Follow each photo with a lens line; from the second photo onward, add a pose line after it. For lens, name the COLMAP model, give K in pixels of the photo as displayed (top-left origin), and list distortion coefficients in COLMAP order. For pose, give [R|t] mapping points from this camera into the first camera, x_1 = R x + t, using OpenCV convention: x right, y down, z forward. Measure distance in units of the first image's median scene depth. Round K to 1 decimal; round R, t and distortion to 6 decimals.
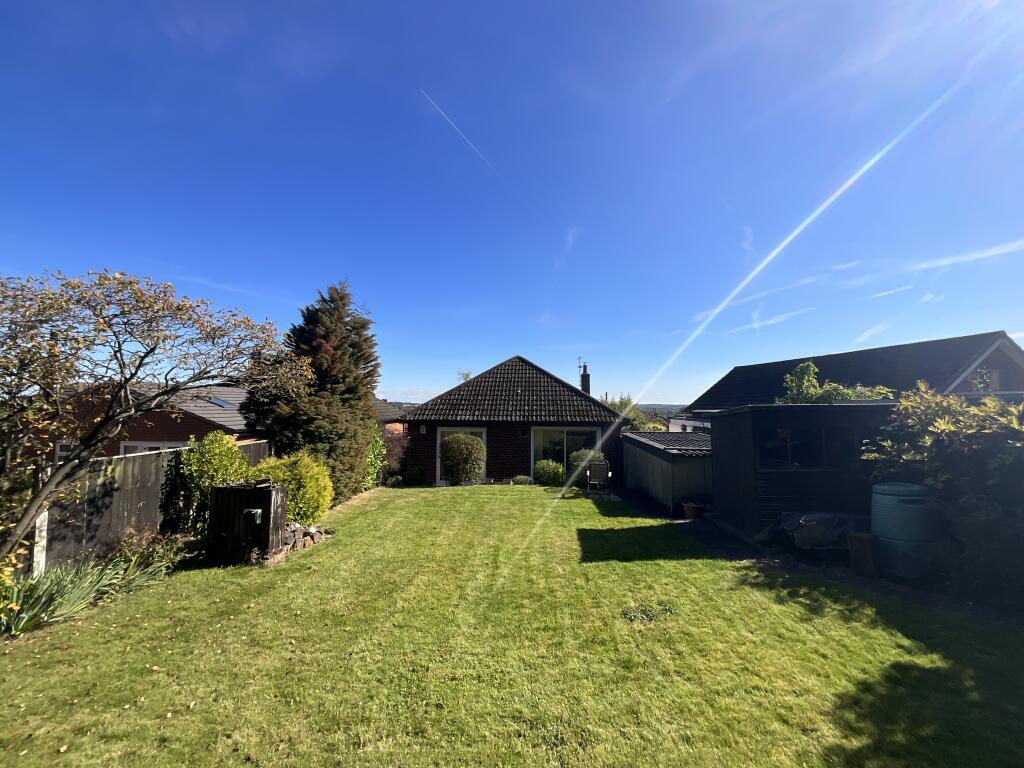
lens RADIAL K [[410.8, 0, 511.3], [0, 410.8, 384.4], [0, 0, 1]] dist [-0.002733, -0.000628]
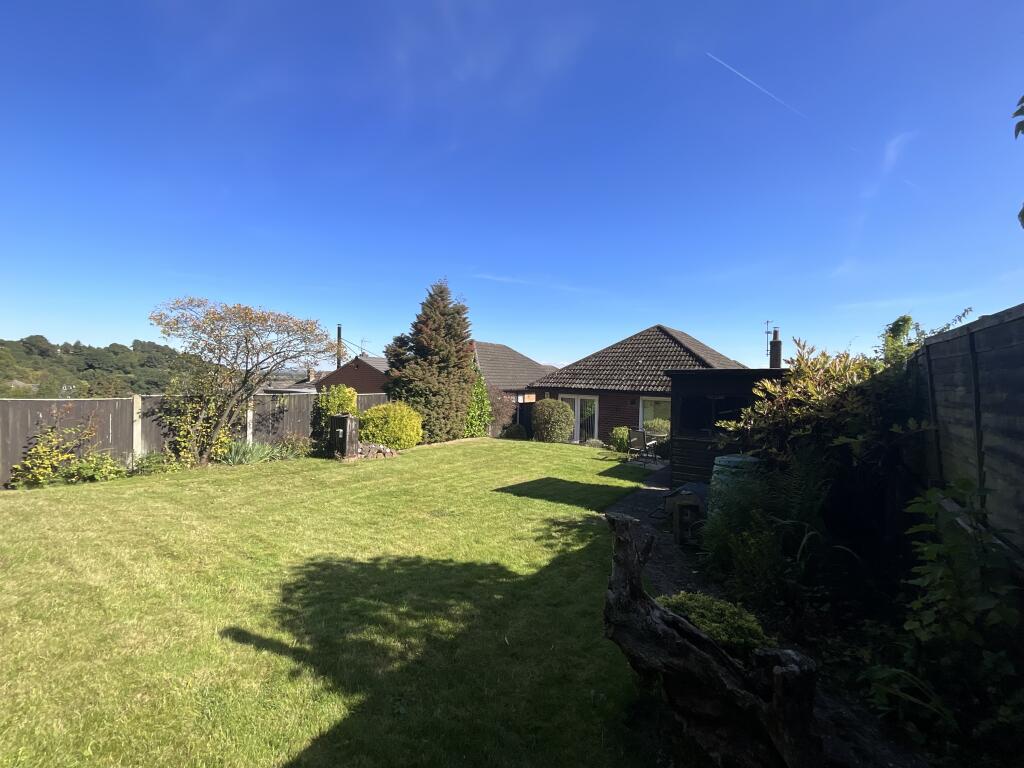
lens RADIAL K [[410.8, 0, 511.3], [0, 410.8, 384.4], [0, 0, 1]] dist [-0.002733, -0.000628]
pose [[0.827437, 0.022806, -0.561096, 0.580163], [0.013605, 0.998068, 0.060631, 0.014373], [0.561394, -0.057802, 0.825527, -0.003253]]
